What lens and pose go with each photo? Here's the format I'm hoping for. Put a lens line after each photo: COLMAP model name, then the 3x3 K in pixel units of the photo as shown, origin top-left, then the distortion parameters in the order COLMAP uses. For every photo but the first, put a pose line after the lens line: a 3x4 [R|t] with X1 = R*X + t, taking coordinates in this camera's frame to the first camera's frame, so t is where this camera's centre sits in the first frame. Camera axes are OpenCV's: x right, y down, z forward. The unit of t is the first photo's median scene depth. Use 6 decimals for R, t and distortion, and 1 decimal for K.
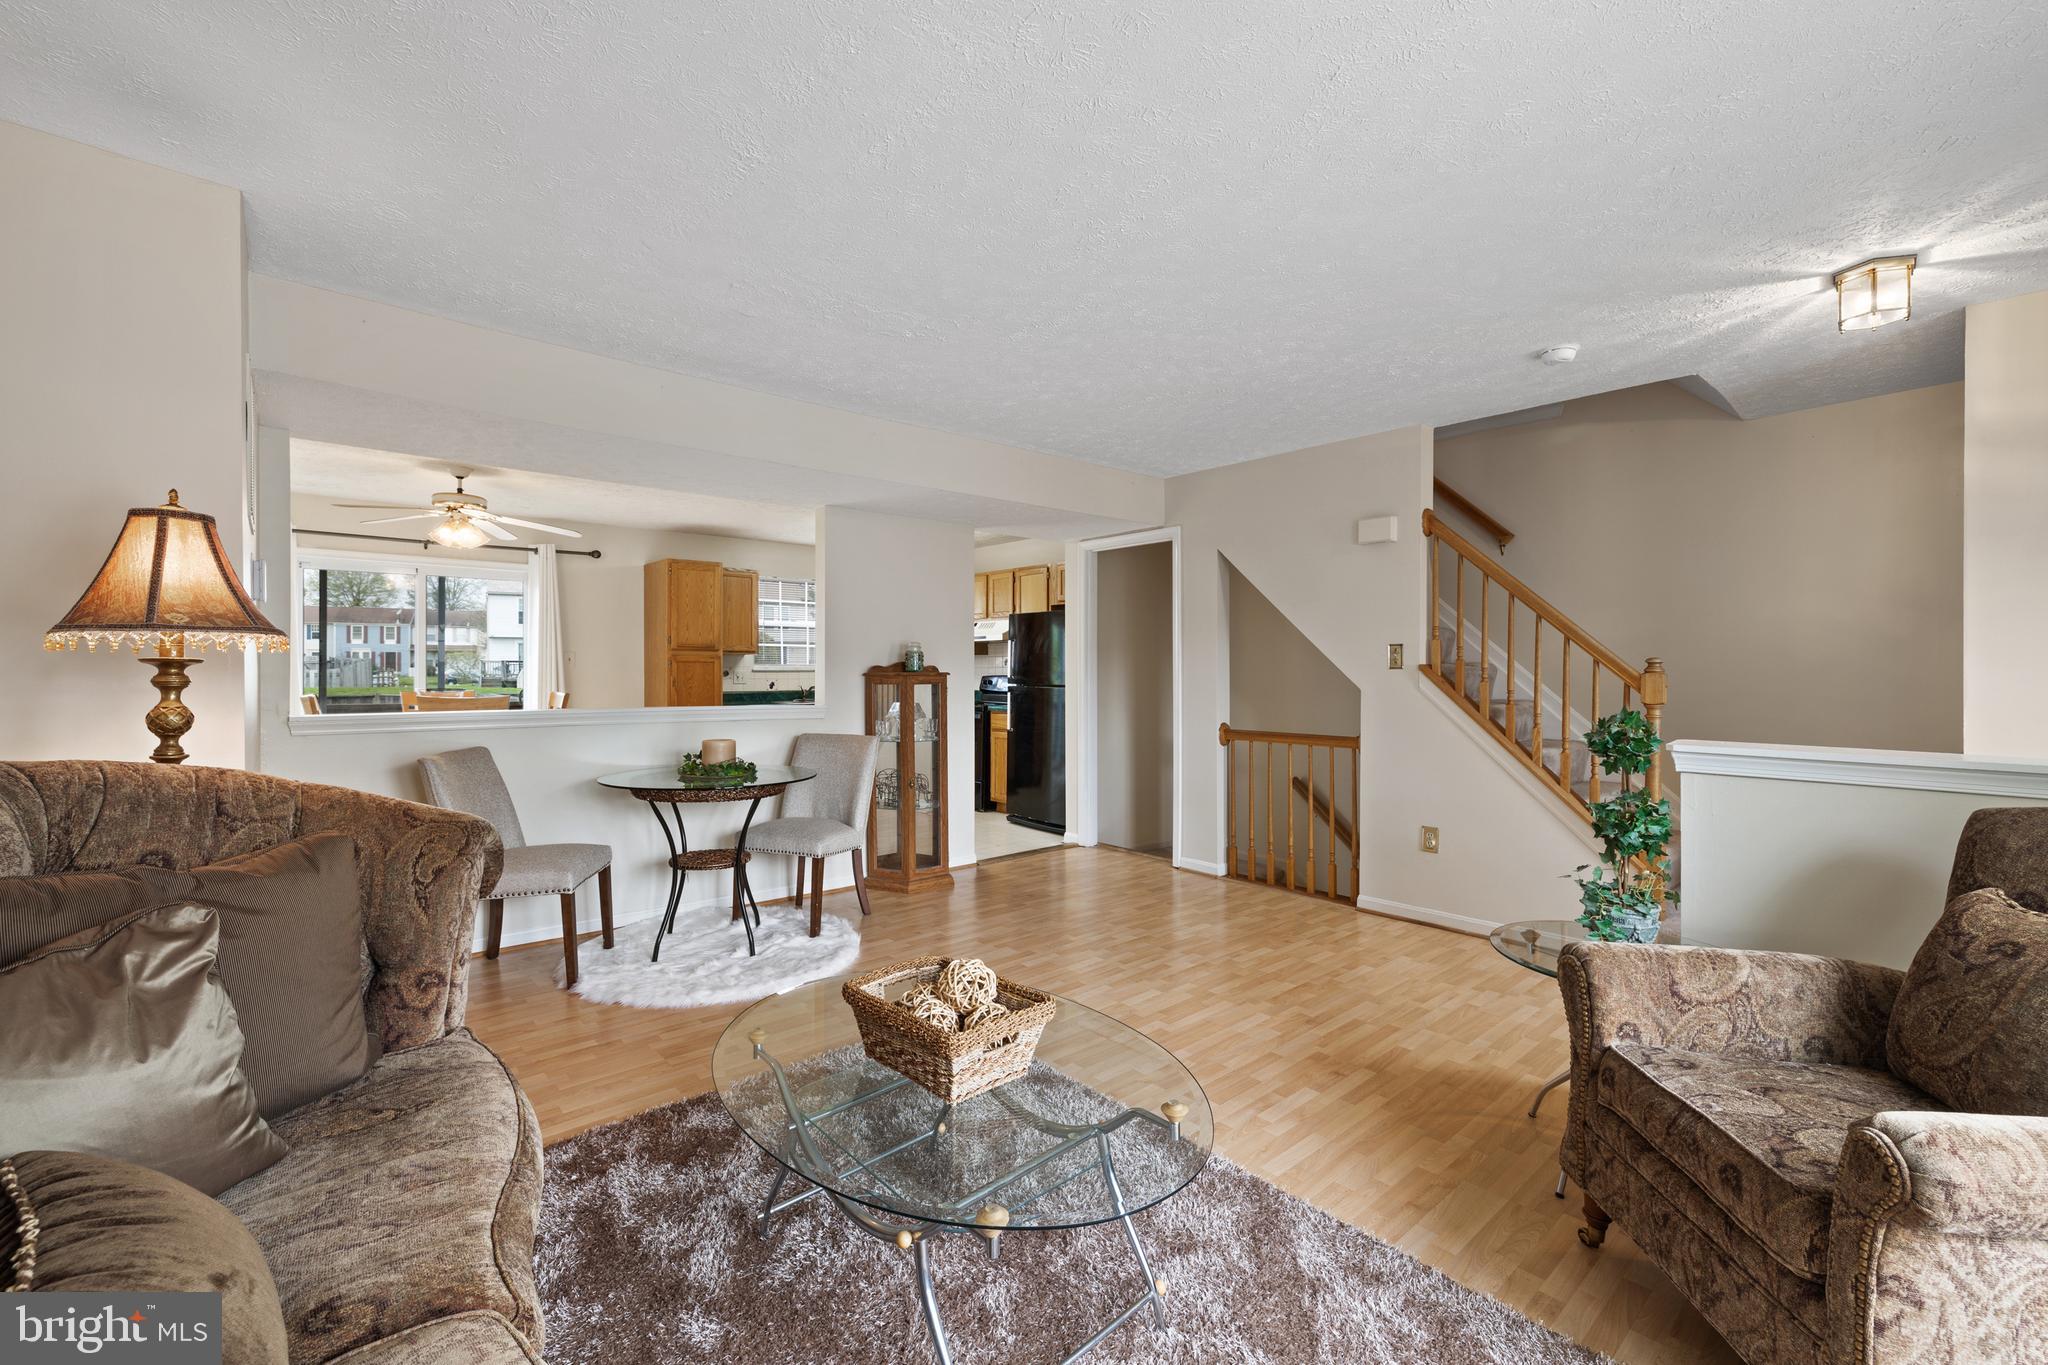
lens RADIAL K [[857.1, 0, 1020.2], [0, 857.1, 669.9], [0, 0, 1]] dist [-0.000794, -0.000172]
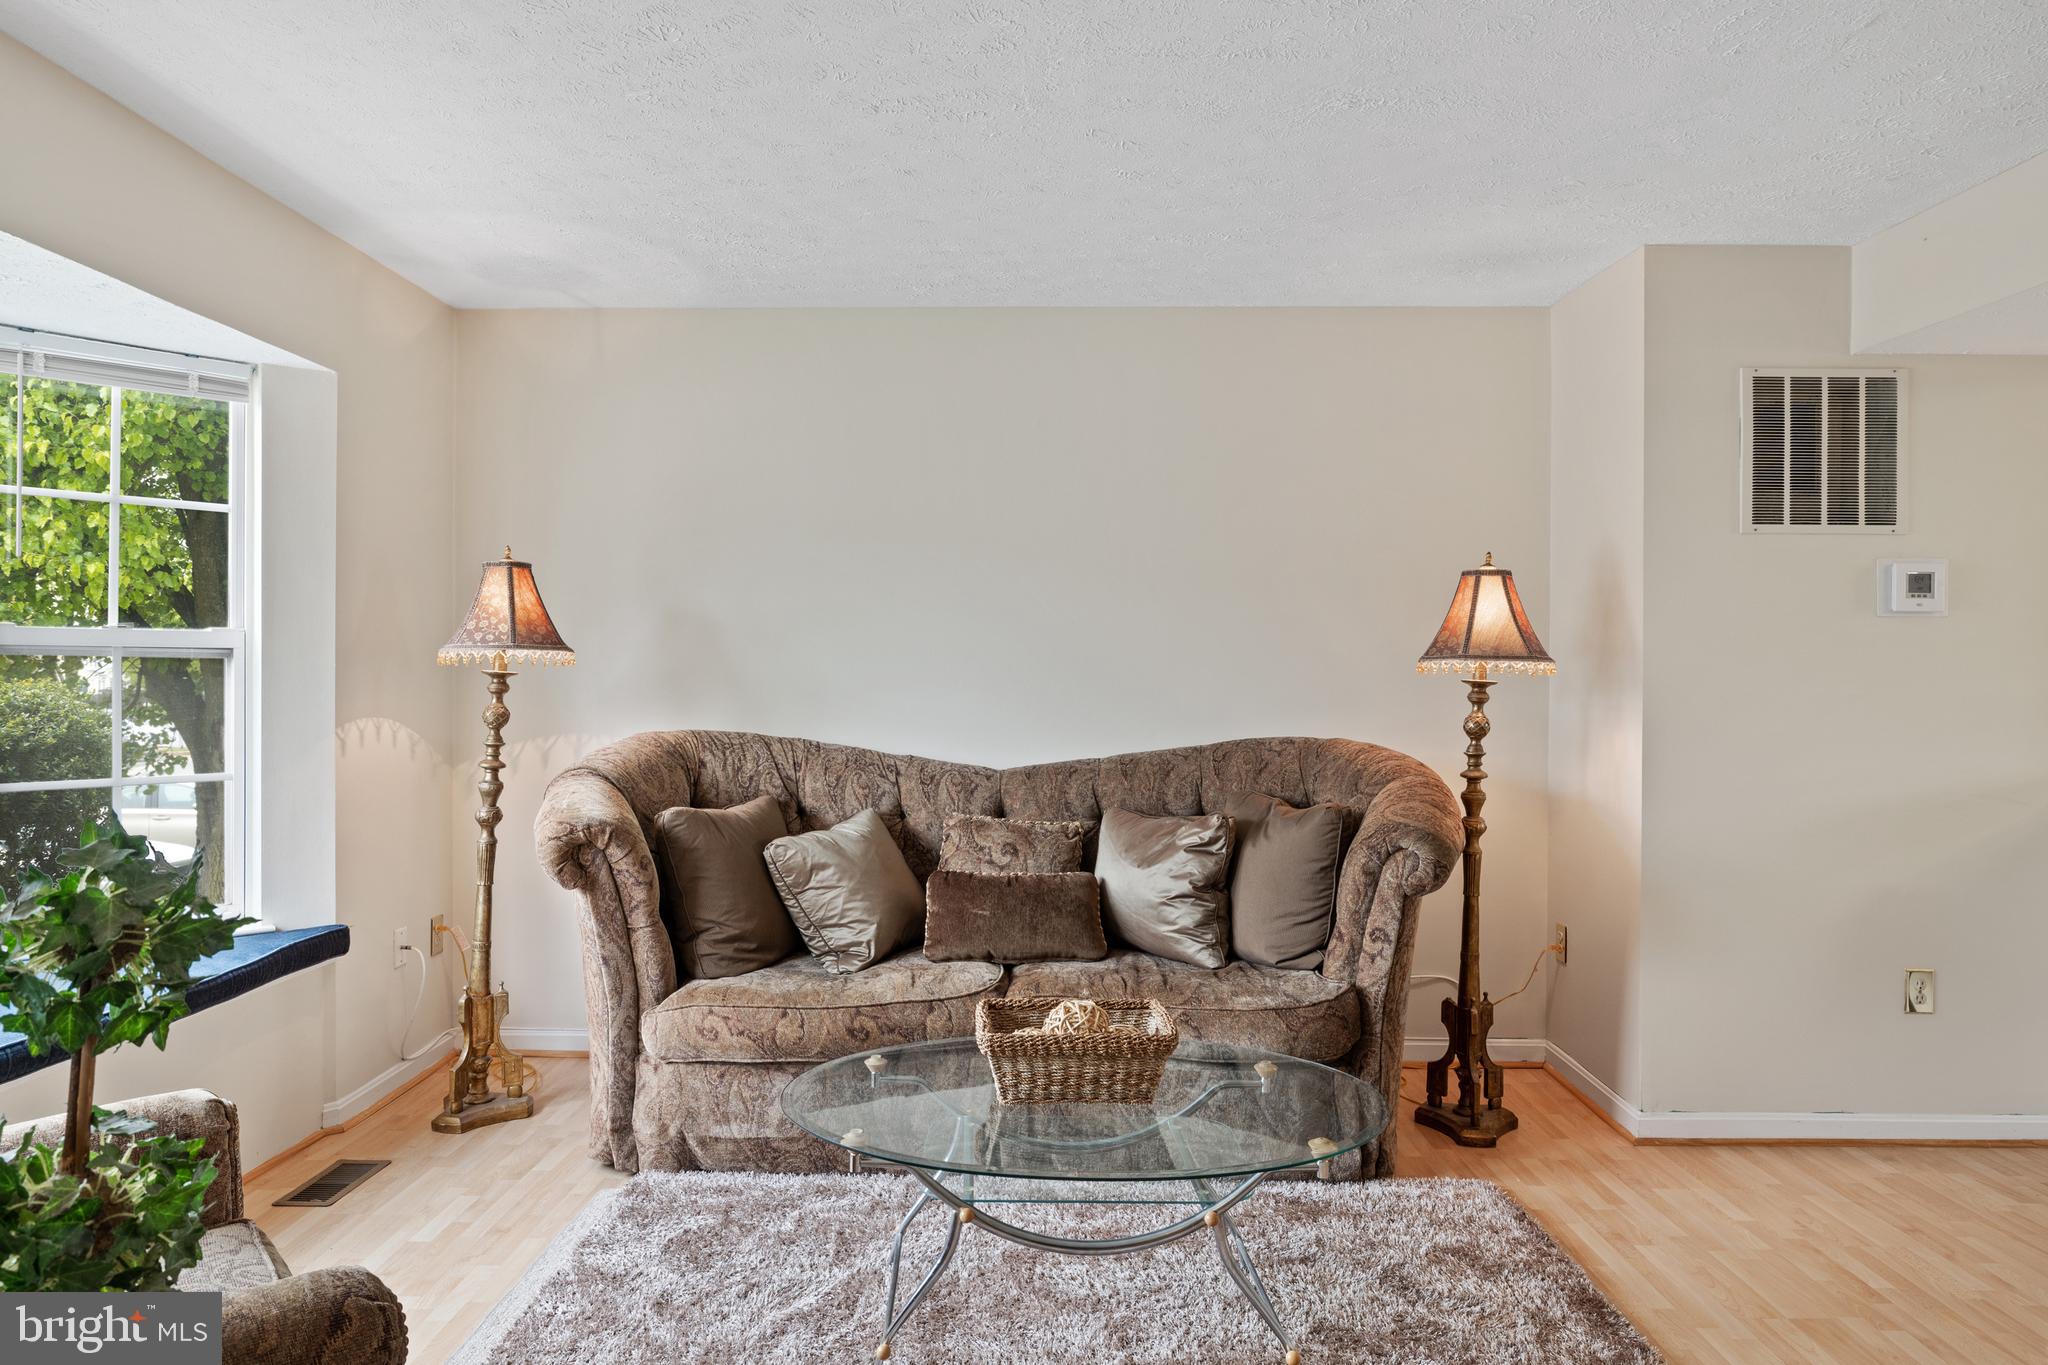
lens RADIAL K [[1267.9, 0, 1024.0], [0, 1267.9, 682.5], [0, 0, 1]] dist [-0.007582, -0.001071]
pose [[-0.659118, -0.003039, -0.752034, 0.346372], [-0.006872, 0.999974, 0.001982, -0.003413], [0.752008, 0.006474, -0.659122, 0.639340]]
